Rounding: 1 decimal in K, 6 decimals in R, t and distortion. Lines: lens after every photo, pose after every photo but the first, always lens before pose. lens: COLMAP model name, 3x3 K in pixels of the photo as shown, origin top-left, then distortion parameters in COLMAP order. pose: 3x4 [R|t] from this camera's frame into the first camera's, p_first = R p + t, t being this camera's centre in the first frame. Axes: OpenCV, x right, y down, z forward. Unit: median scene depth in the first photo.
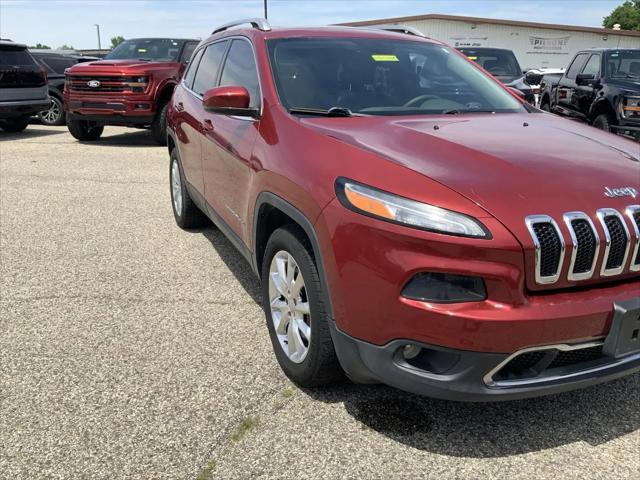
lens RADIAL K [[529.7, 0, 319.0], [0, 529.7, 241.7], [0, 0, 1]] dist [0.020586, -0.062264]
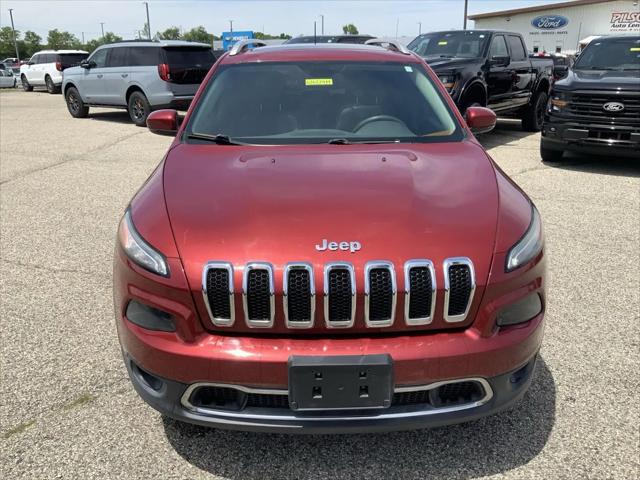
lens RADIAL K [[529.7, 0, 325.7], [0, 529.7, 233.8], [0, 0, 1]] dist [0.020586, -0.062264]
pose [[0.924041, 0.099073, -0.369233, 0.666233], [-0.093510, 0.995072, 0.032981, -0.107201], [0.370681, 0.004051, 0.928751, 0.059404]]
